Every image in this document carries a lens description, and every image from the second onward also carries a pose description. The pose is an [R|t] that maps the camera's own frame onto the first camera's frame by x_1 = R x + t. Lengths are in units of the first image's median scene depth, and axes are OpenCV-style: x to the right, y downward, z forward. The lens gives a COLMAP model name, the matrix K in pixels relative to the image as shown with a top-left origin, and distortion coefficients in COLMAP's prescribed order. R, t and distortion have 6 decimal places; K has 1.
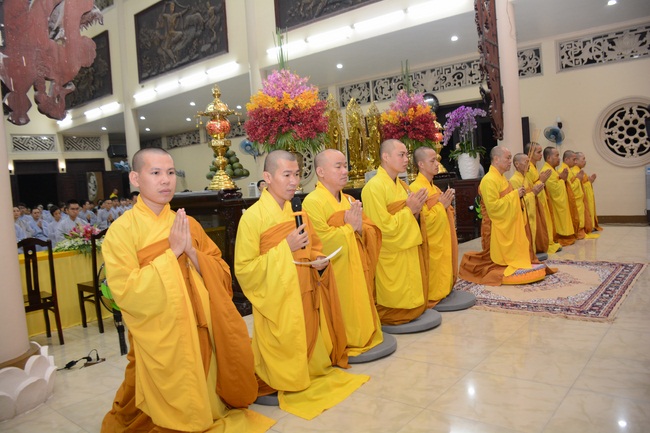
lens RADIAL K [[501.8, 0, 321.4], [0, 501.8, 218.6], [0, 0, 1]] dist [-0.153440, 0.098272]
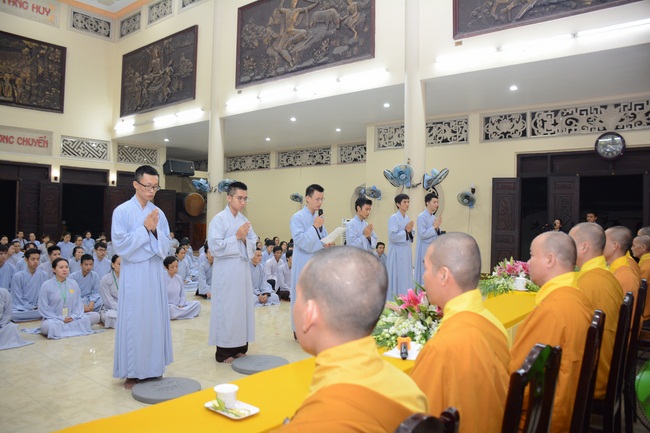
lens RADIAL K [[501.8, 0, 322.2], [0, 501.8, 216.8], [0, 0, 1]] dist [-0.153440, 0.098272]
pose [[0.996011, 0.089234, 0.000542, -0.278839], [-0.088883, 0.992589, -0.082871, -0.002683], [-0.007933, 0.082492, 0.996560, 0.234333]]
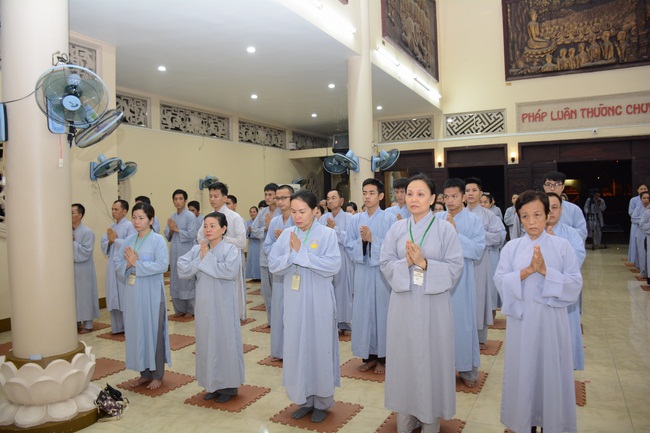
lens RADIAL K [[501.8, 0, 321.6], [0, 501.8, 219.7], [0, 0, 1]] dist [-0.153440, 0.098272]
pose [[0.235550, 0.090324, -0.967656, -0.253298], [-0.063735, 0.994964, 0.077358, -0.042793], [0.969770, 0.043452, 0.240121, 0.642425]]
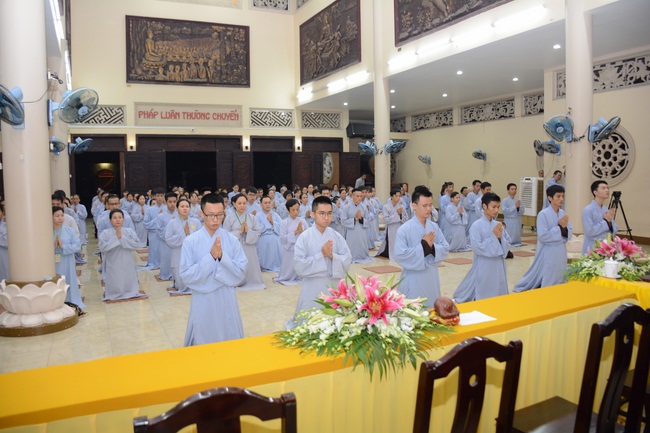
lens RADIAL K [[501.8, 0, 321.7], [0, 501.8, 216.8], [0, 0, 1]] dist [-0.153440, 0.098272]
pose [[0.905603, 0.091480, -0.414143, -0.162930], [-0.082020, 0.995803, 0.040610, -0.024772], [0.416120, -0.002808, 0.909305, 0.278541]]
